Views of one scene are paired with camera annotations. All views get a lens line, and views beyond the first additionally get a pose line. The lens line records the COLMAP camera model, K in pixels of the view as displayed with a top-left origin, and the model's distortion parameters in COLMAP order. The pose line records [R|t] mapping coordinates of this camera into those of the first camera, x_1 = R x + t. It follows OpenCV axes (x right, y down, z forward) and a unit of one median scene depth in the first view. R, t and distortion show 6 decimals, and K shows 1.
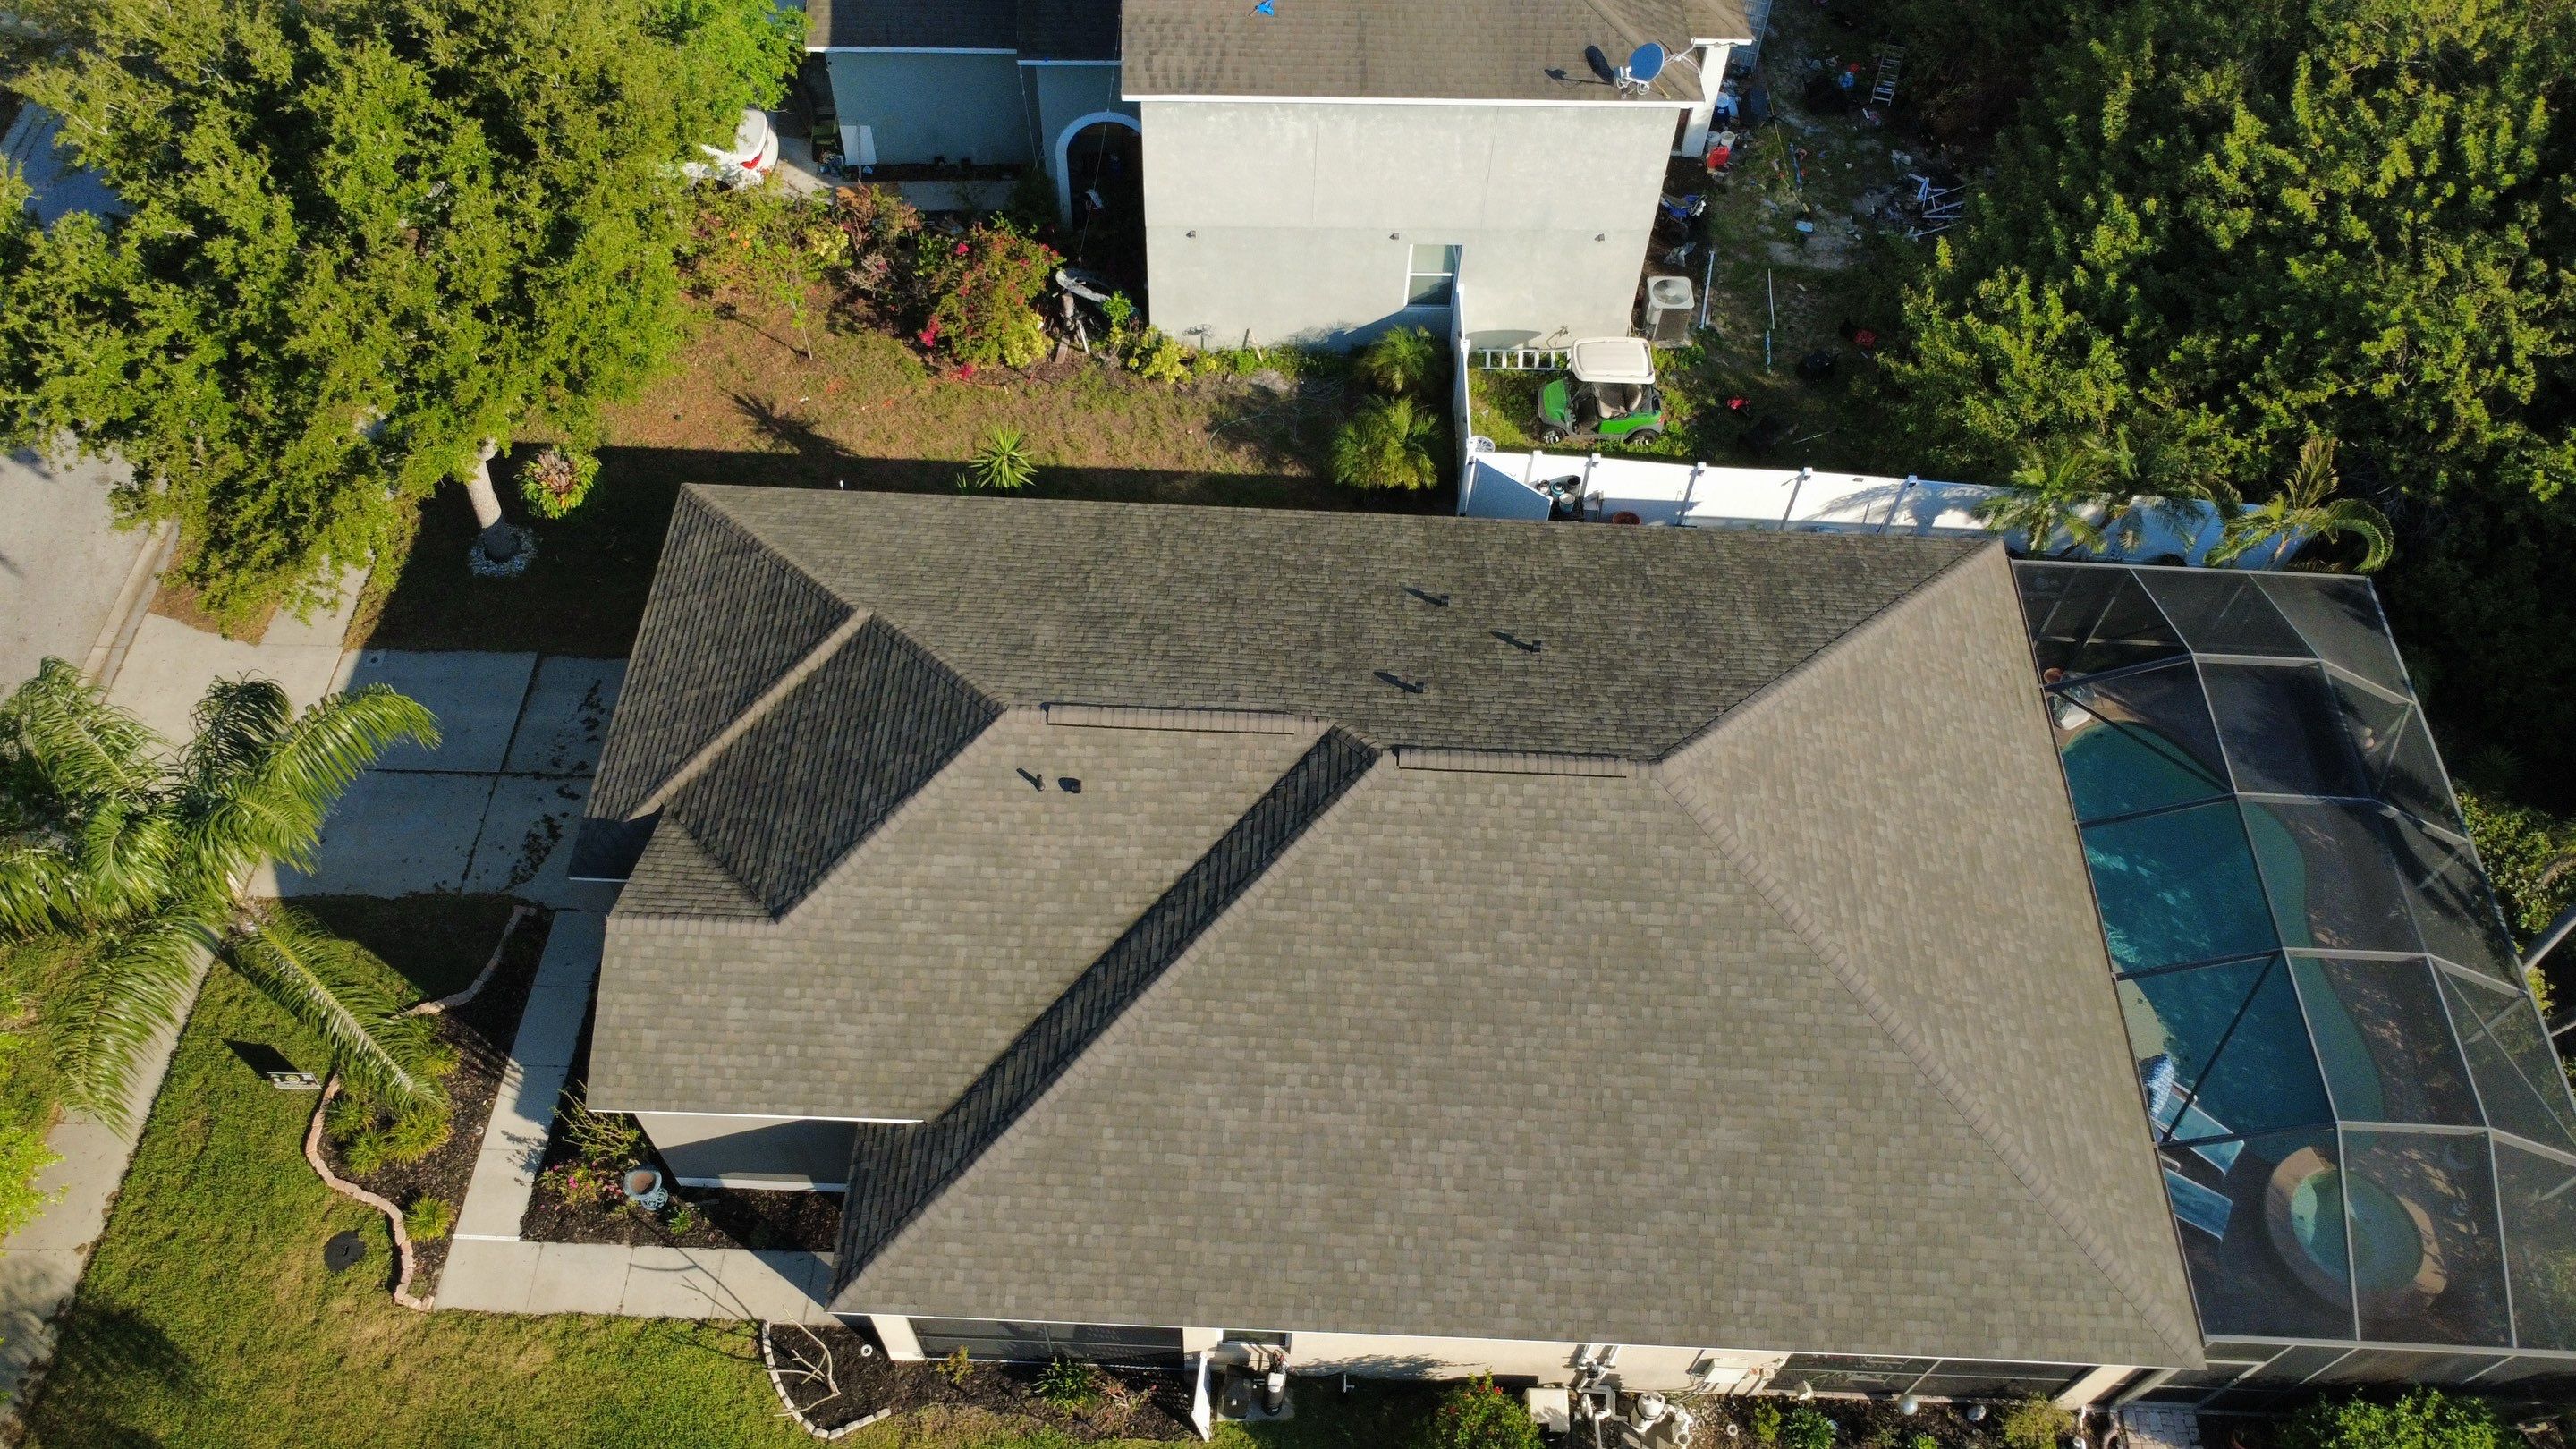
lens RADIAL K [[1875.7, 0, 1282.8], [0, 1875.7, 724.4], [0, 0, 1]] dist [-0.003149, 0.005103]
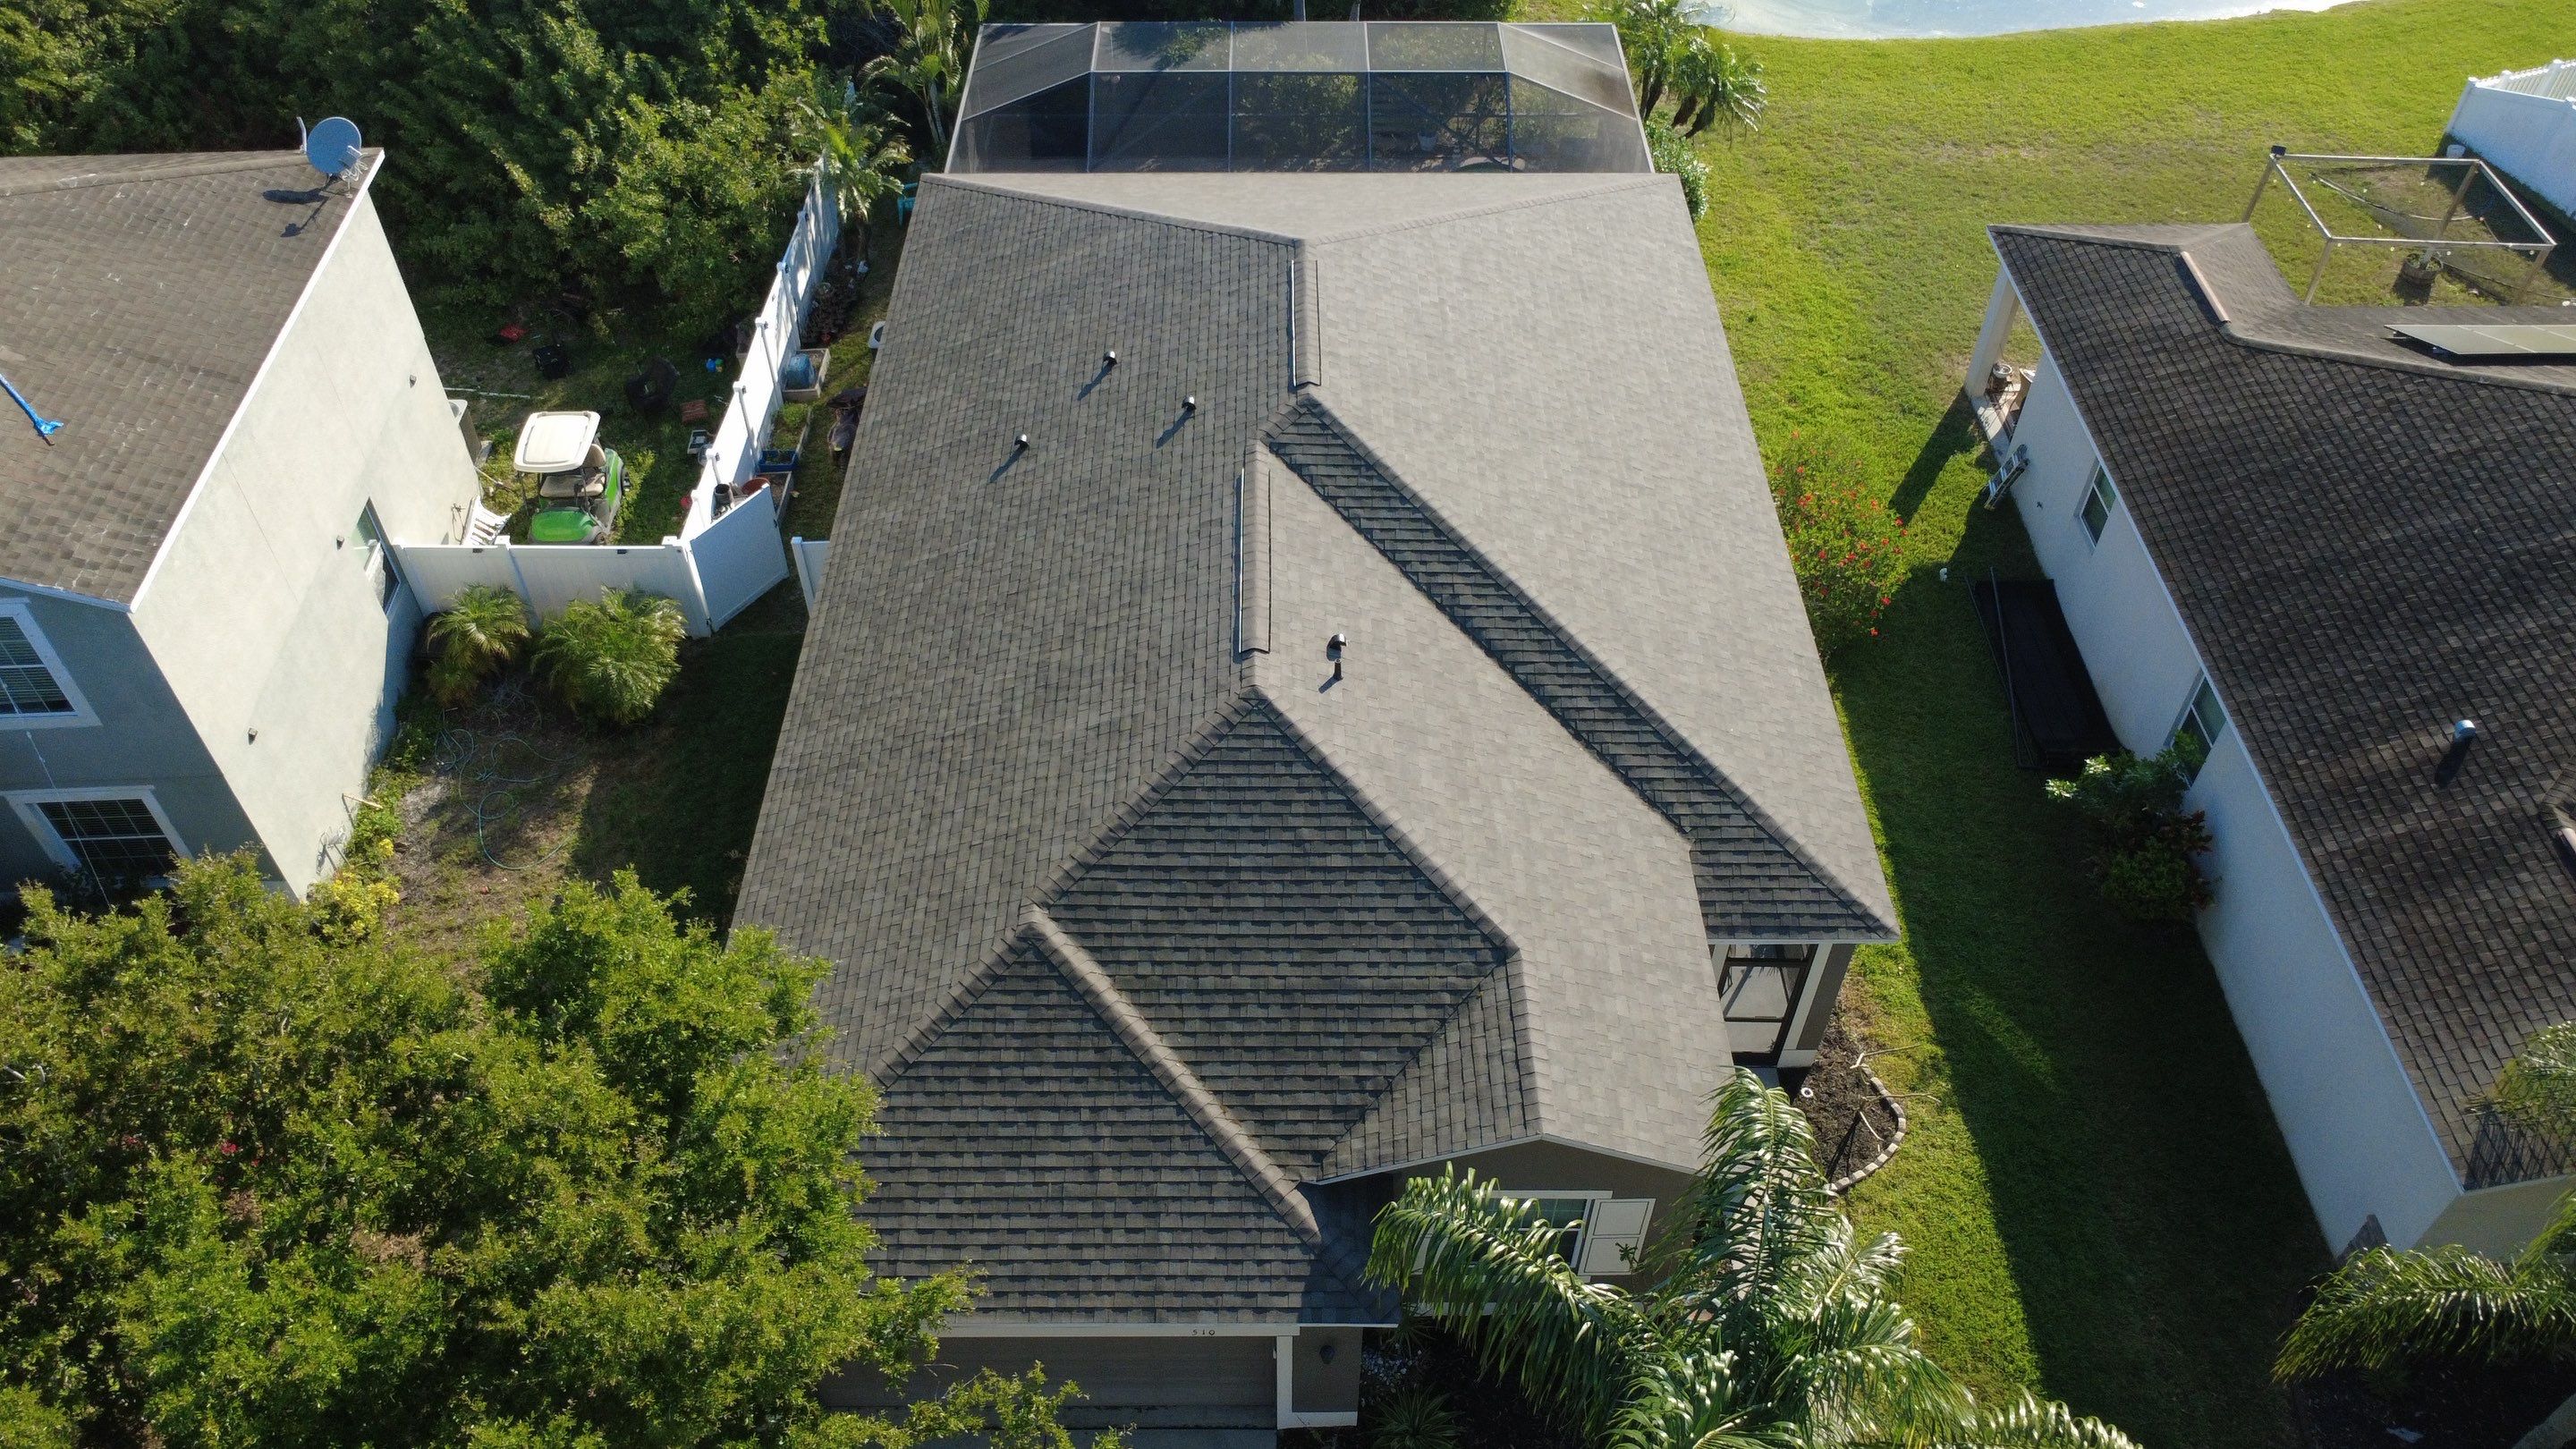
lens RADIAL K [[1875.7, 0, 1285.8], [0, 1875.7, 720.5], [0, 0, 1]] dist [-0.003149, 0.005103]
pose [[-0.036163, -0.736431, 0.675545, -0.677014], [0.816611, 0.367885, 0.444756, -0.337528], [-0.576055, 0.567741, 0.588074, 0.490004]]
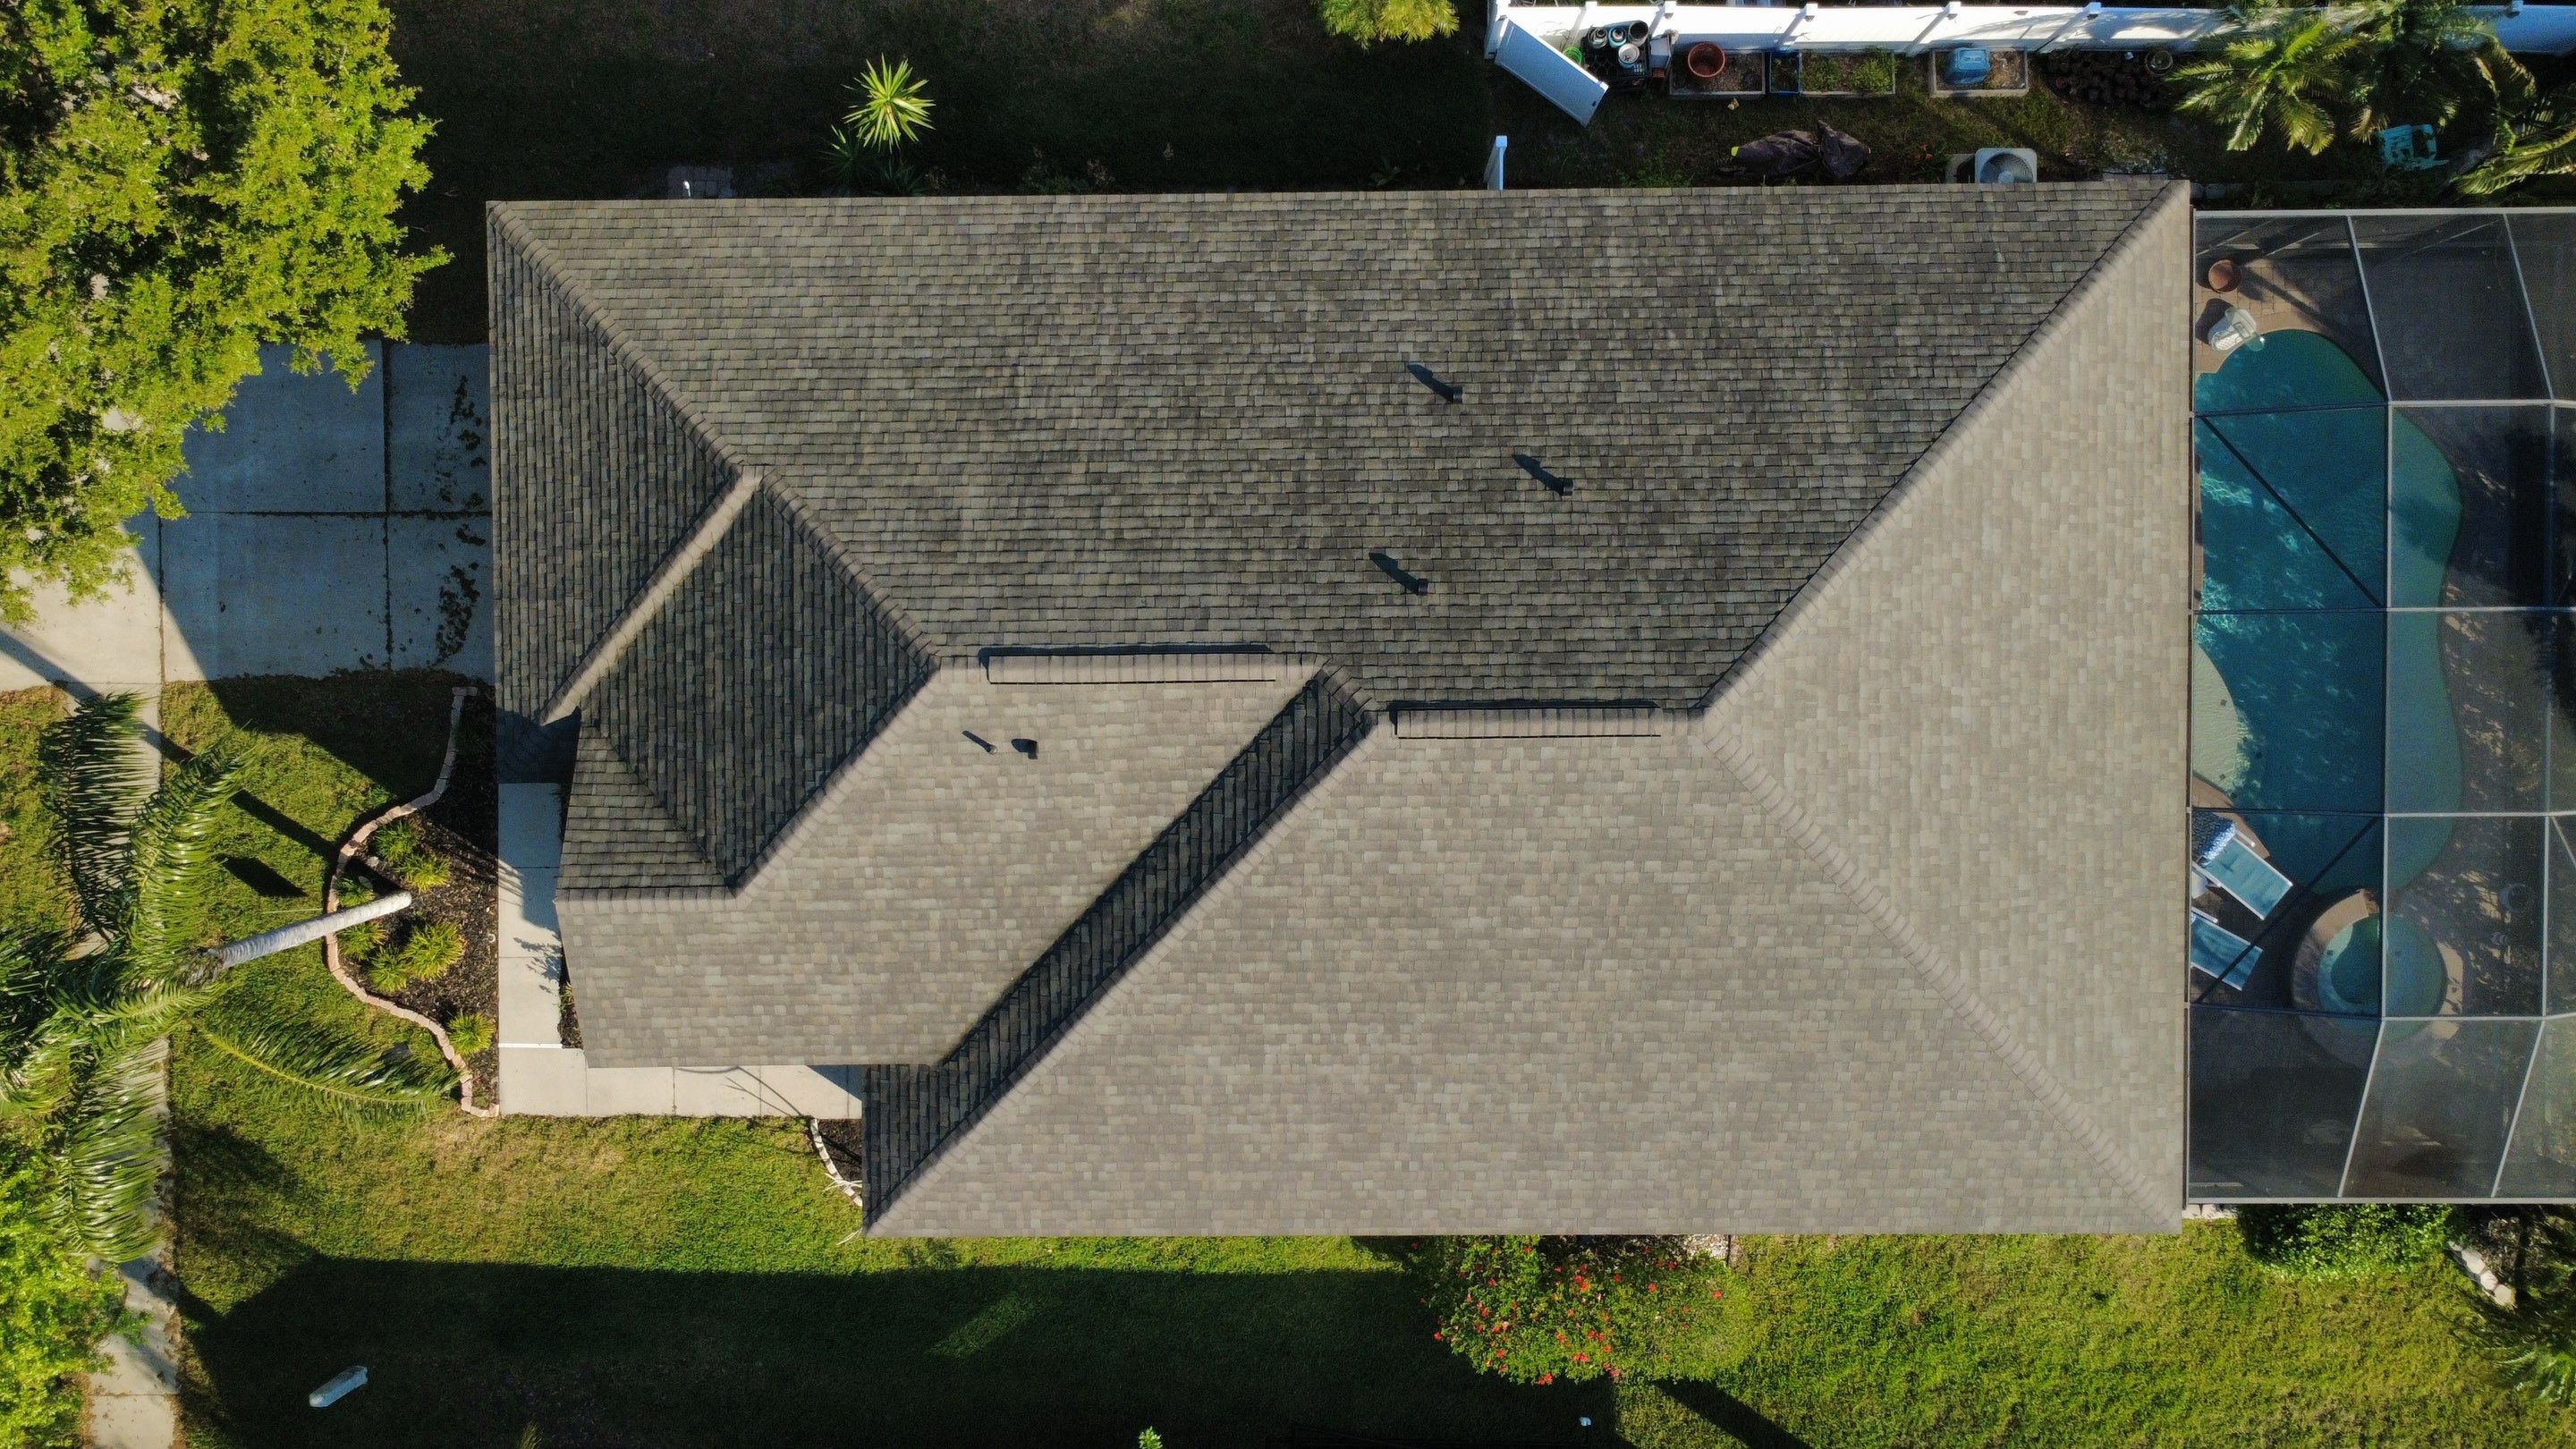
lens RADIAL K [[1875.7, 0, 1283.2], [0, 1875.7, 723.3], [0, 0, 1]] dist [-0.003149, 0.005103]
pose [[0.998181, -0.038345, -0.046521, 0.045990], [0.058604, 0.798222, 0.599506, -0.467038], [0.014146, -0.601142, 0.799017, 0.285878]]
